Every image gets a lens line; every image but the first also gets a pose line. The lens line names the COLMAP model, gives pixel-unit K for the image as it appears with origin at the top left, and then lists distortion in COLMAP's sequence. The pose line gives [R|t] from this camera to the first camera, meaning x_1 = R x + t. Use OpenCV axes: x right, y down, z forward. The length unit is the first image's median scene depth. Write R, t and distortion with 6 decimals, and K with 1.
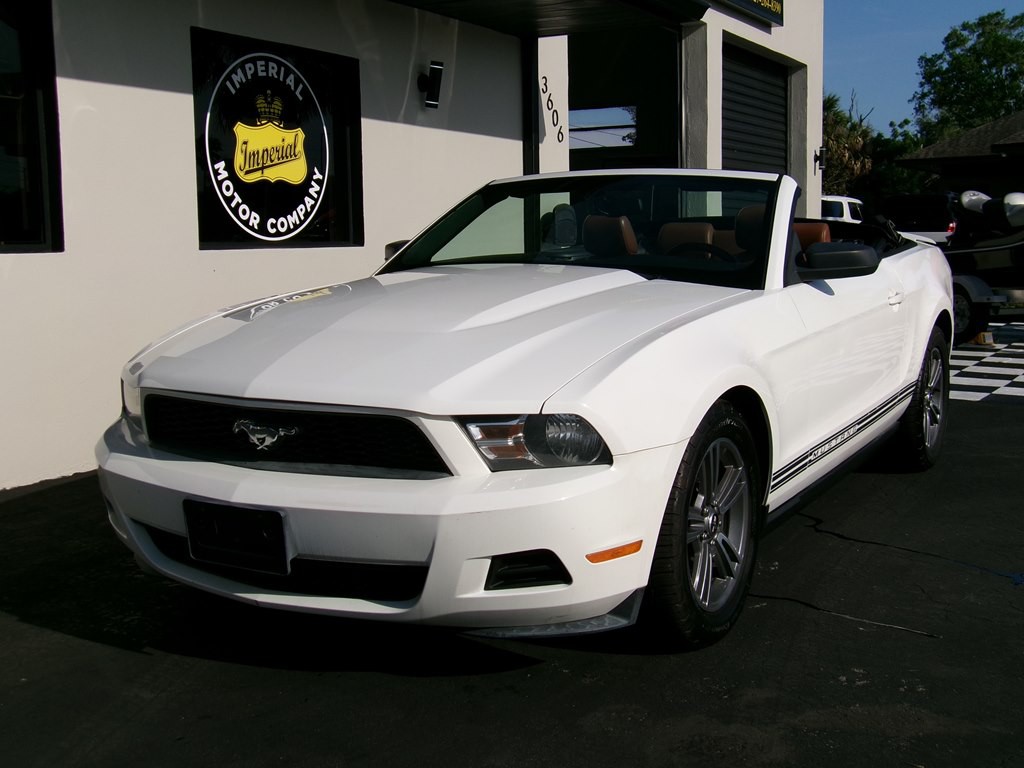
lens RADIAL K [[1253.2, 0, 518.4], [0, 1253.2, 388.2], [0, 0, 1]] dist [-0.003204, 0.000000]
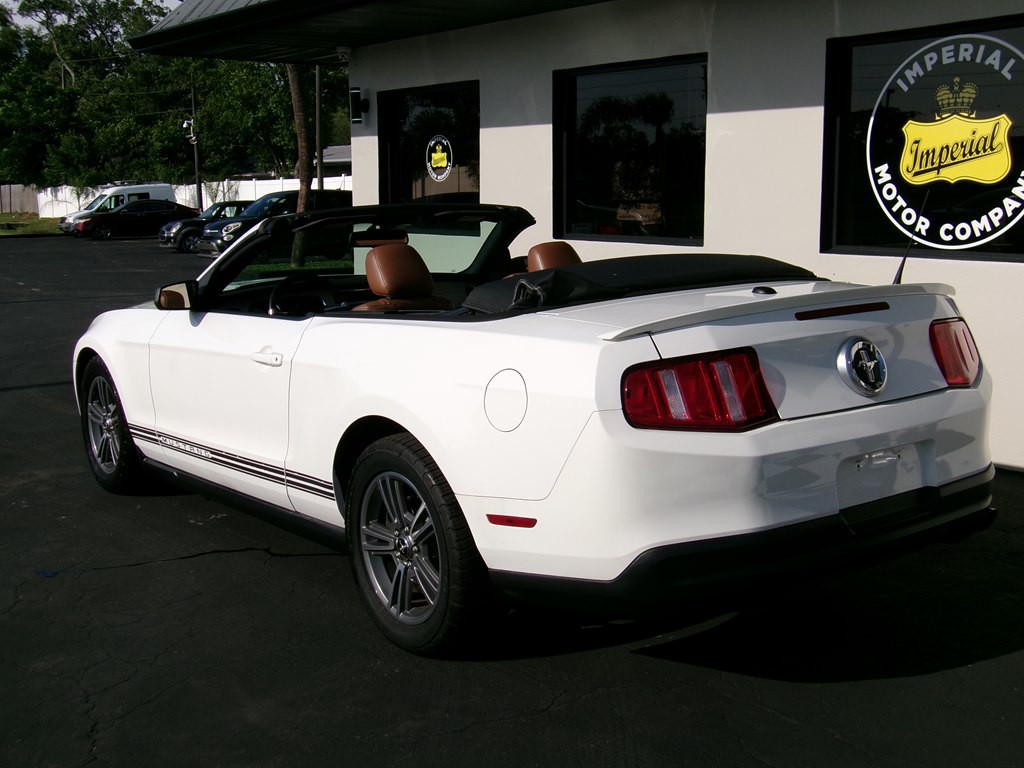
lens RADIAL K [[1253.2, 0, 514.8], [0, 1253.2, 395.2], [0, 0, 1]] dist [-0.003204, 0.000000]
pose [[-0.396785, 0.170303, -0.901975, 0.752156], [-0.094340, 0.969868, 0.224622, -0.190296], [0.913051, 0.174219, -0.368763, 1.080938]]
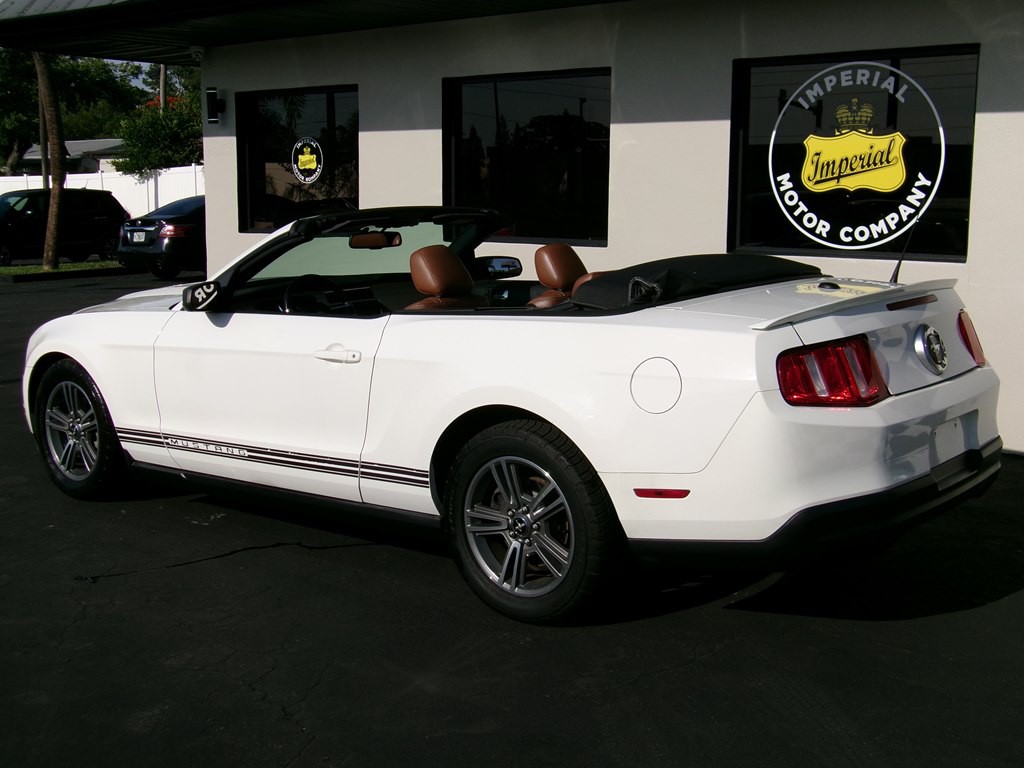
lens RADIAL K [[1253.2, 0, 517.8], [0, 1253.2, 394.0], [0, 0, 1]] dist [-0.003204, 0.000000]
pose [[-0.169382, 0.177276, -0.969476, 0.854116], [-0.116136, 0.973246, 0.198256, -0.175731], [0.978684, 0.146172, -0.144262, 0.916911]]
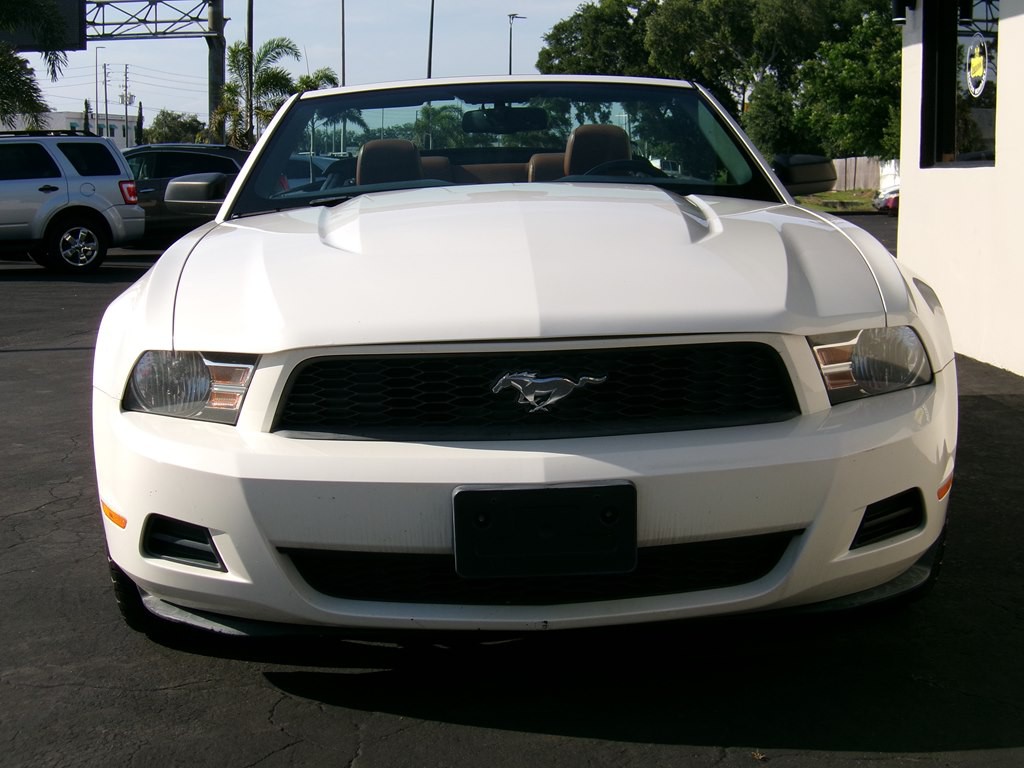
lens RADIAL K [[1580.7, 0, 514.2], [0, 1580.7, 385.9], [0, 0, 1]] dist [-0.115966, 0.000000]
pose [[-0.858812, 0.091140, -0.504119, 0.455270], [-0.039179, 0.969481, 0.242017, -0.162597], [0.510791, 0.227598, -0.829031, 1.348172]]
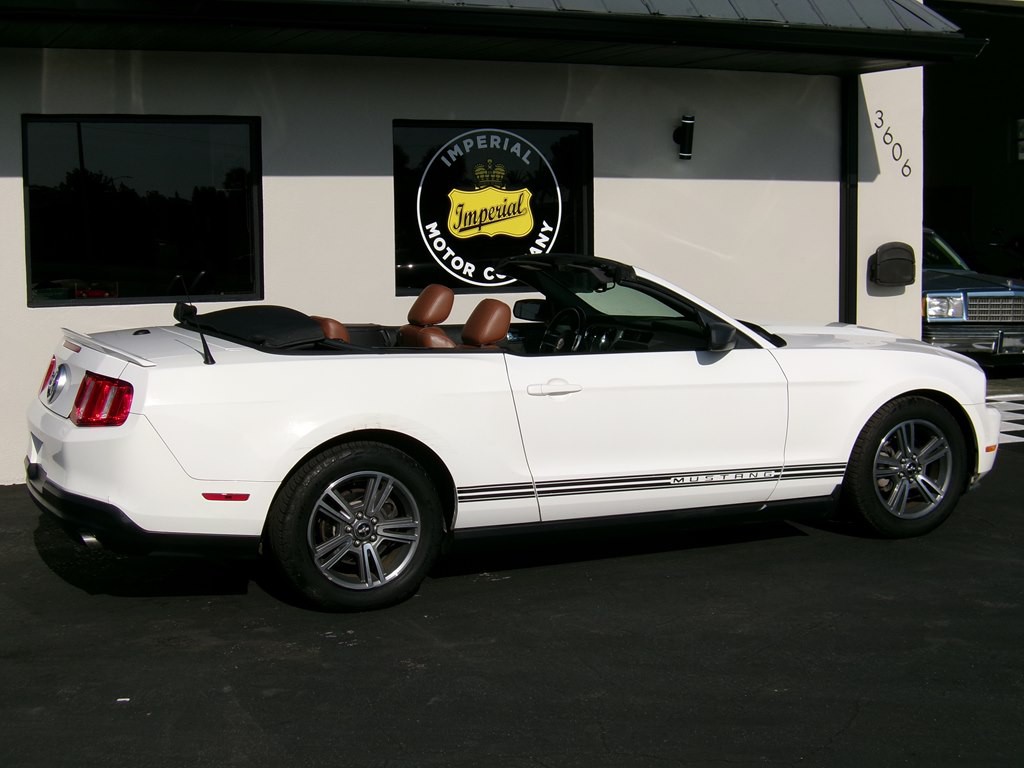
lens RADIAL K [[1580.7, 0, 529.1], [0, 1580.7, 397.3], [0, 0, 1]] dist [-0.115966, 0.000000]
pose [[0.814138, 0.067768, -0.576704, 0.700979], [-0.069119, 0.997415, 0.019630, -0.046486], [0.576544, 0.023880, 0.816717, -0.183149]]
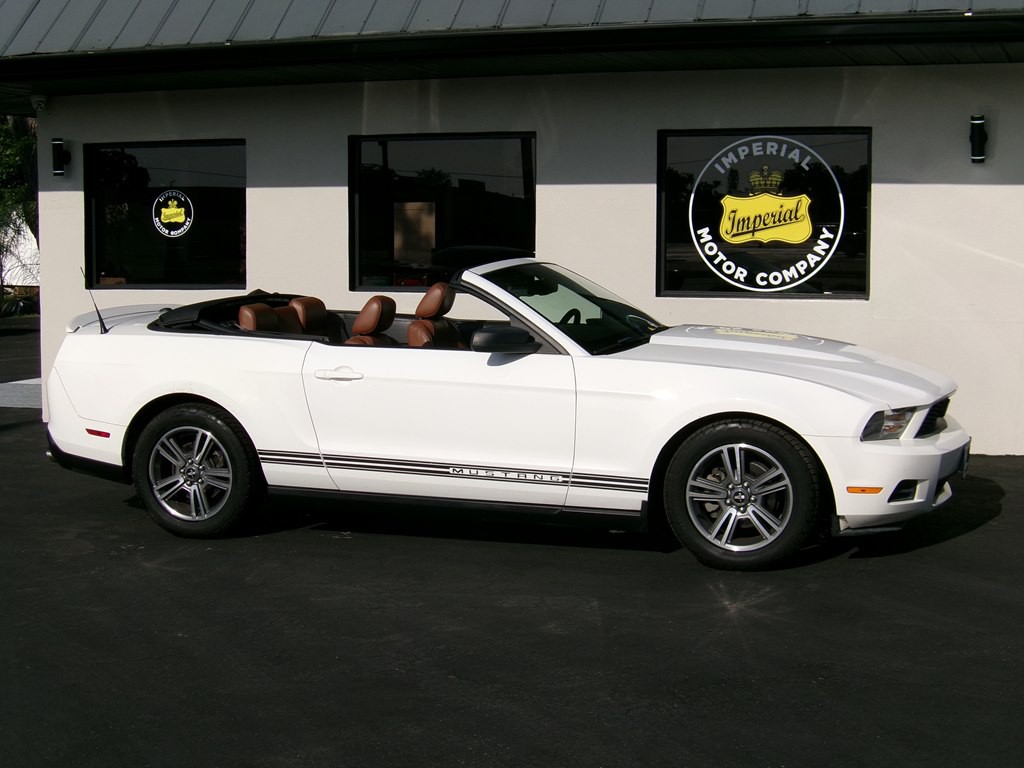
lens RADIAL K [[1580.7, 0, 522.4], [0, 1580.7, 415.1], [0, 0, 1]] dist [-0.115966, 0.000000]
pose [[0.171889, 0.128515, -0.976698, 1.249684], [-0.119127, 0.986890, 0.108891, -0.139518], [0.977887, 0.097634, 0.184945, 0.522255]]
